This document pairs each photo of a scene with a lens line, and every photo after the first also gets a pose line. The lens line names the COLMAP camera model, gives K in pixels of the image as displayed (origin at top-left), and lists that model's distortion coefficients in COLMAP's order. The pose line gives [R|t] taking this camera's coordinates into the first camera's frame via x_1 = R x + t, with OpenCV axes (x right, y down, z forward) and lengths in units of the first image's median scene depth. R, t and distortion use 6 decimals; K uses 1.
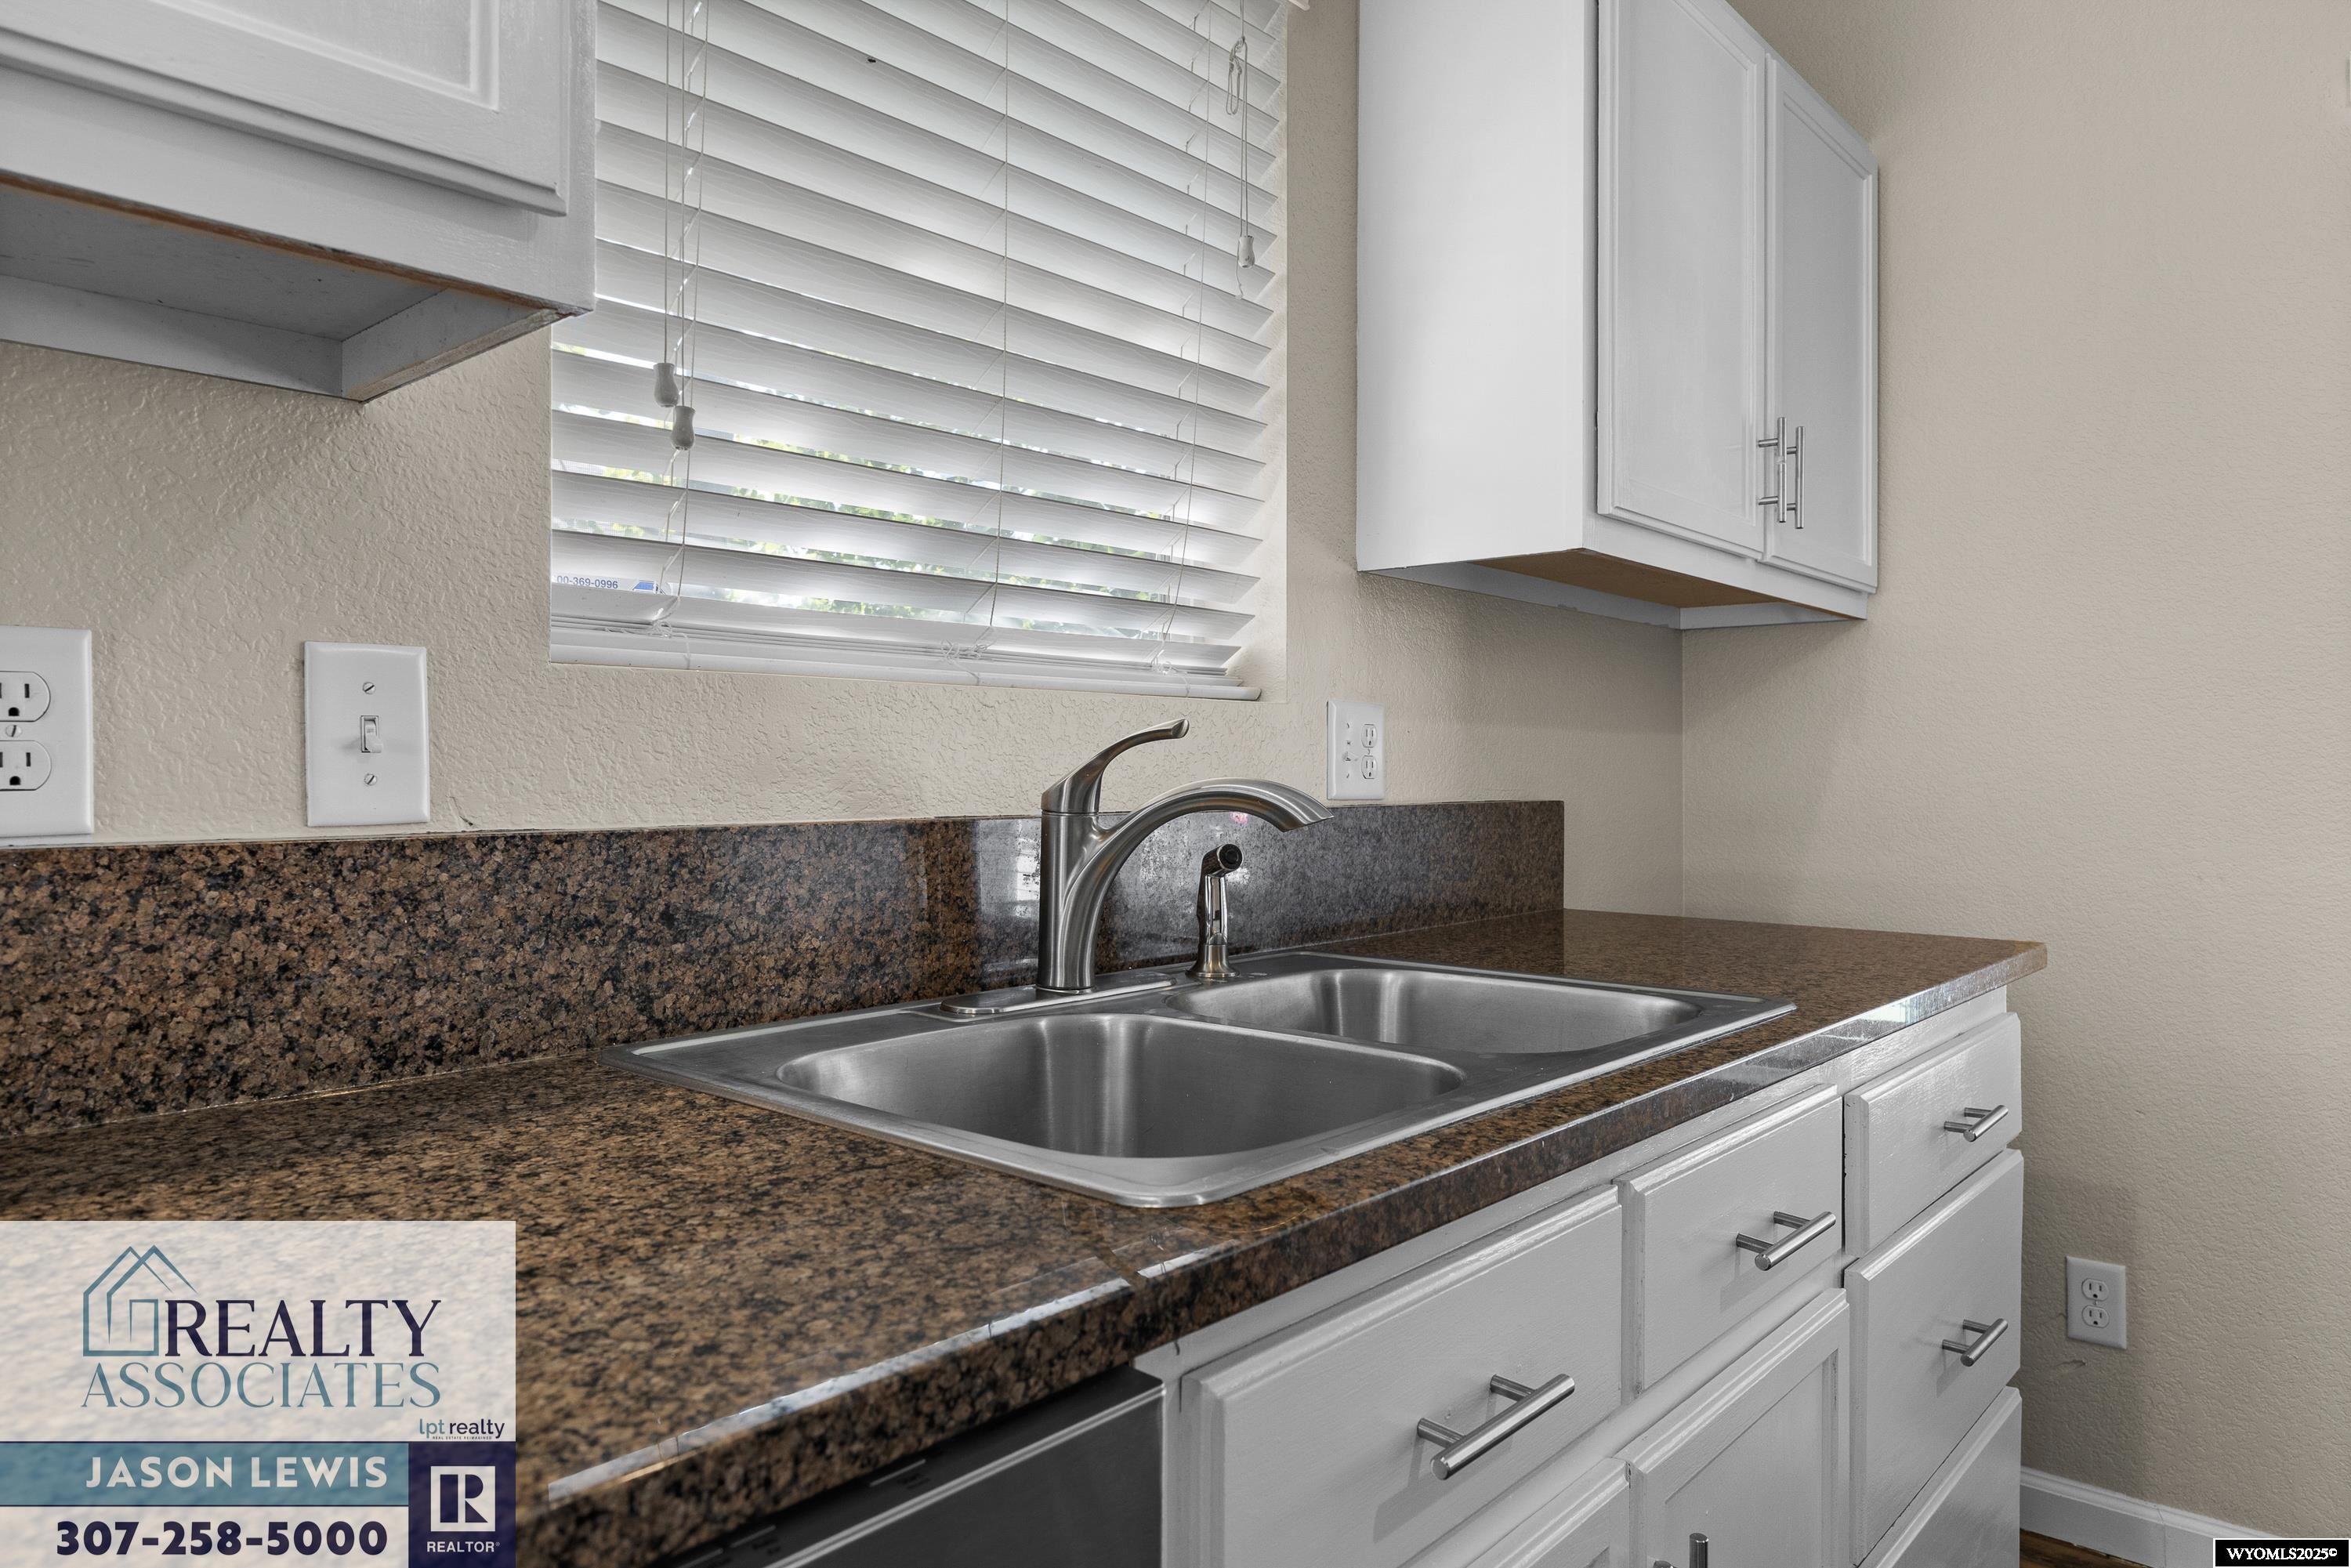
lens RADIAL K [[1485.7, 0, 1175.5], [0, 1485.7, 784.0], [0, 0, 1]] dist [-0.000913, -0.002696]
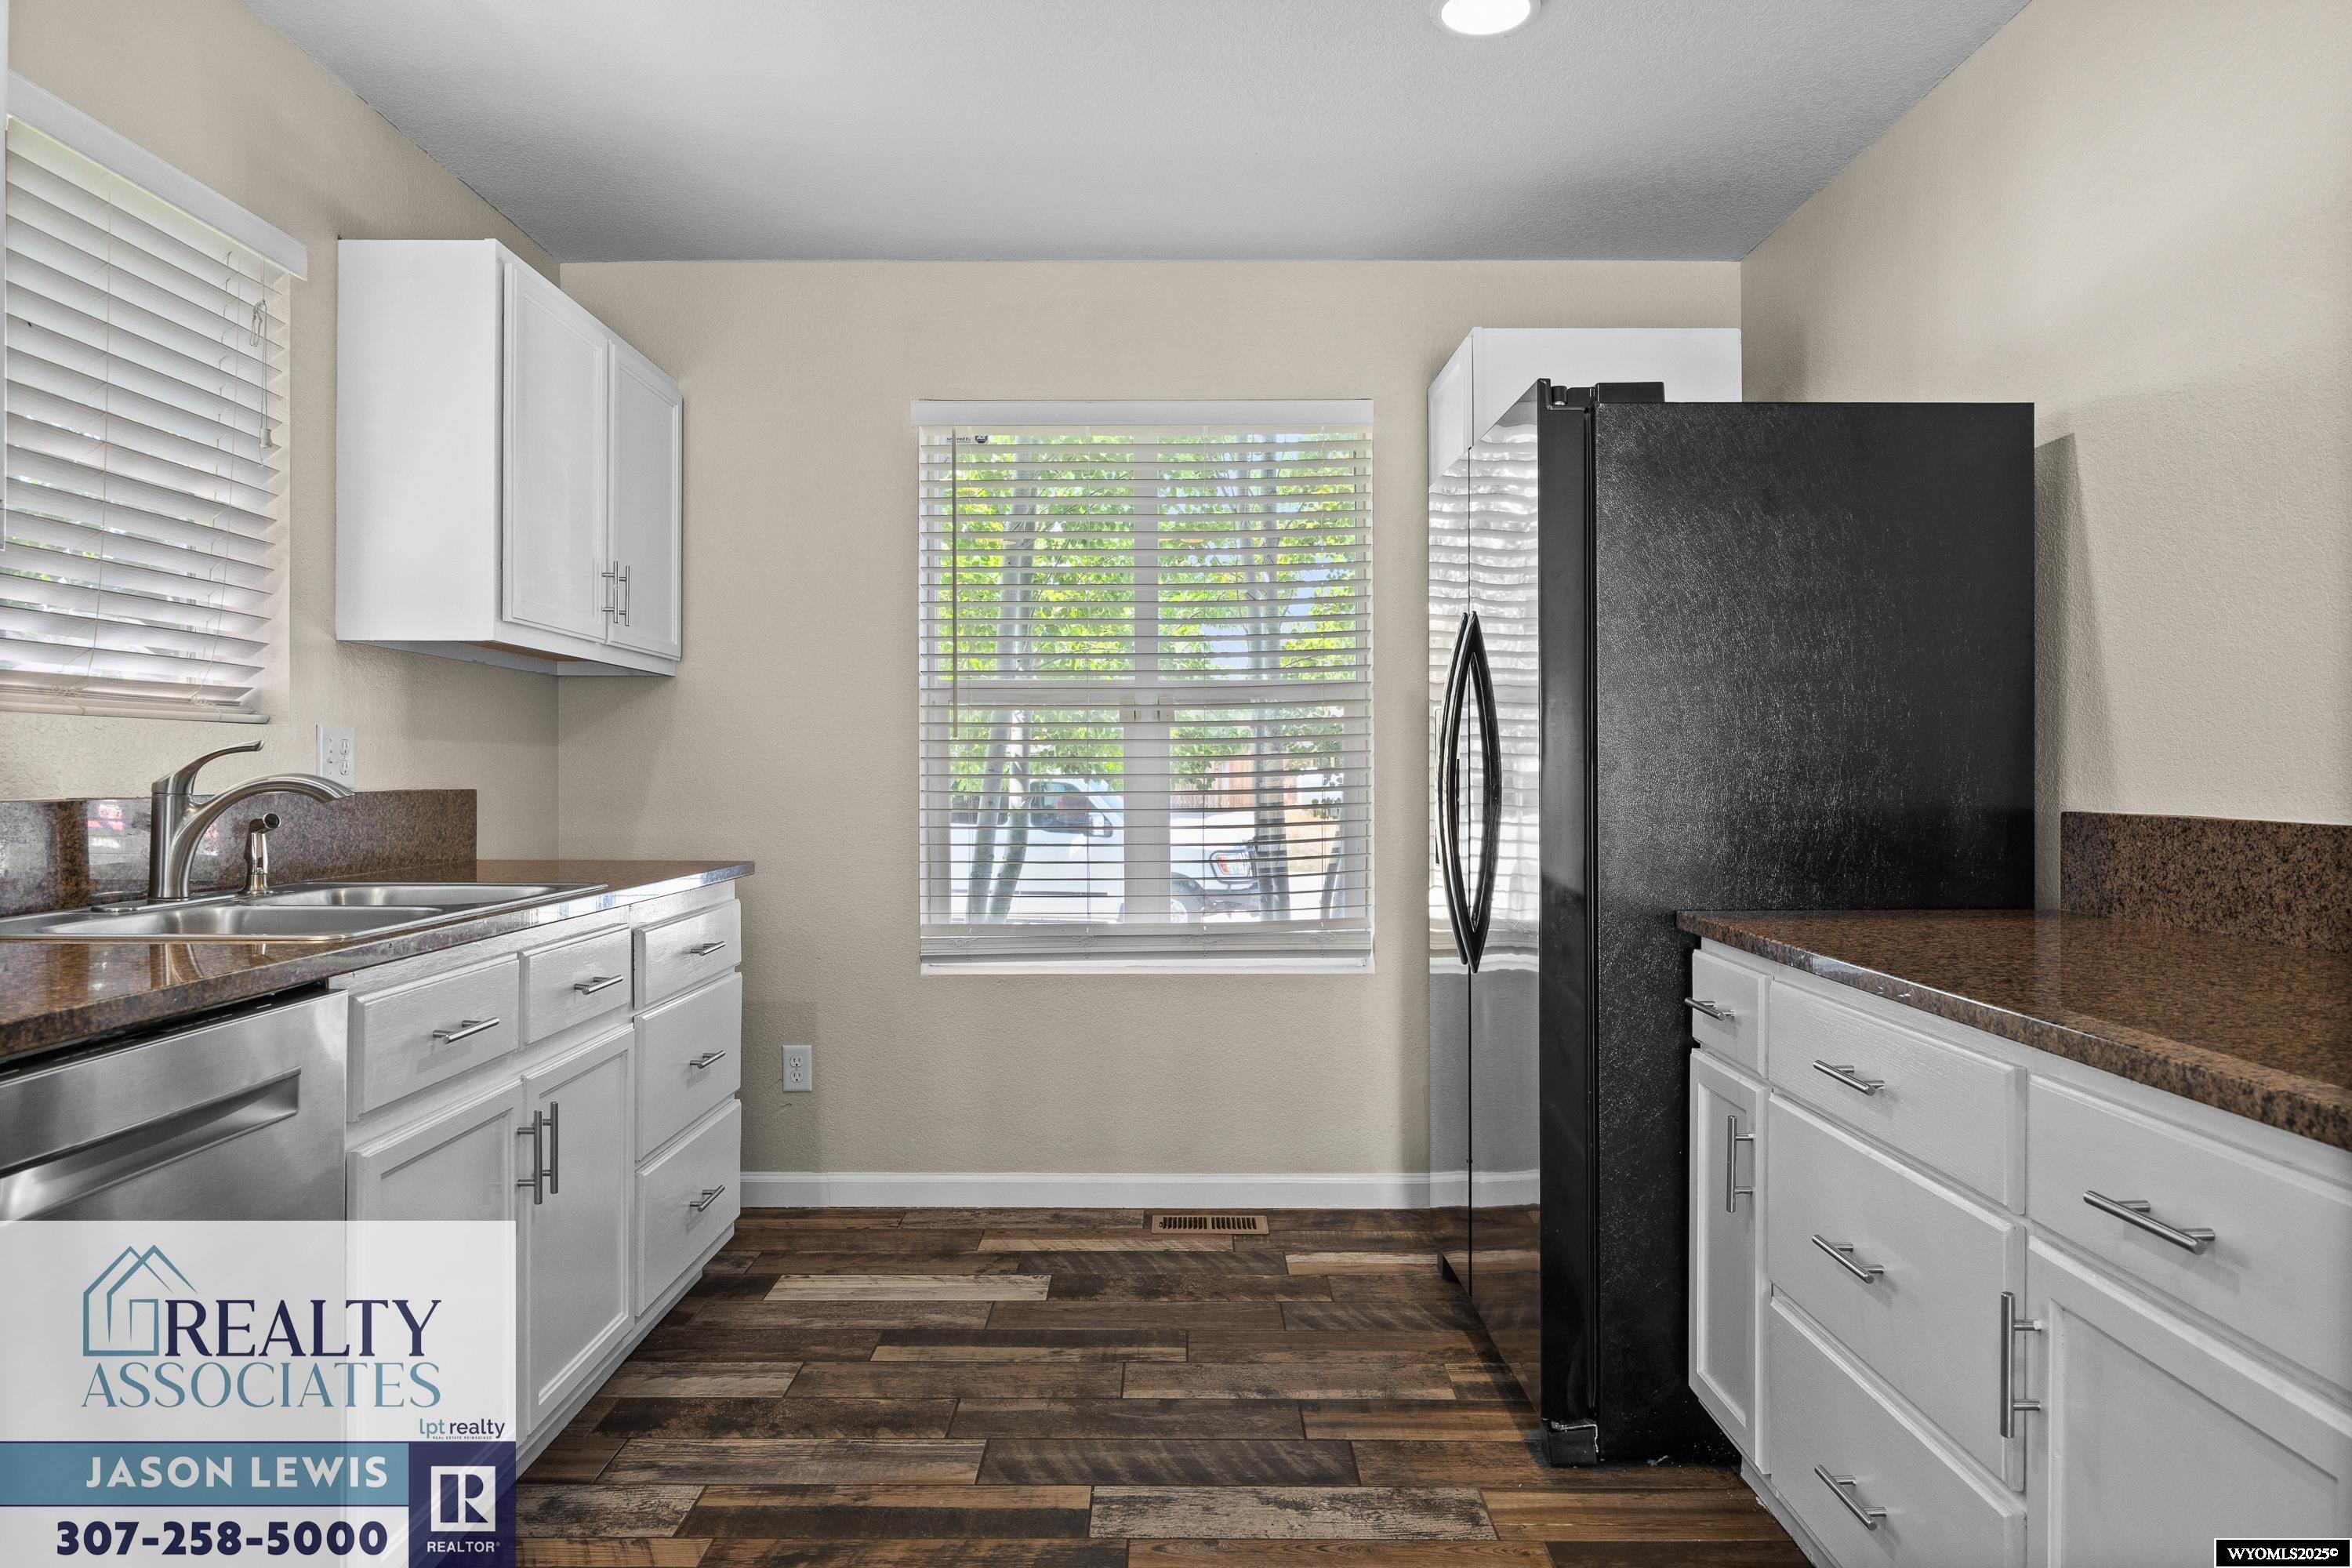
lens RADIAL K [[1451.8, 0, 1167.2], [0, 1451.8, 759.9], [0, 0, 1]] dist [-0.003082, 0.001875]
pose [[0.756108, 0.004828, 0.654429, -0.225278], [0.004835, 0.999904, -0.012963, 0.005281], [-0.654429, 0.012966, 0.756012, -0.746309]]
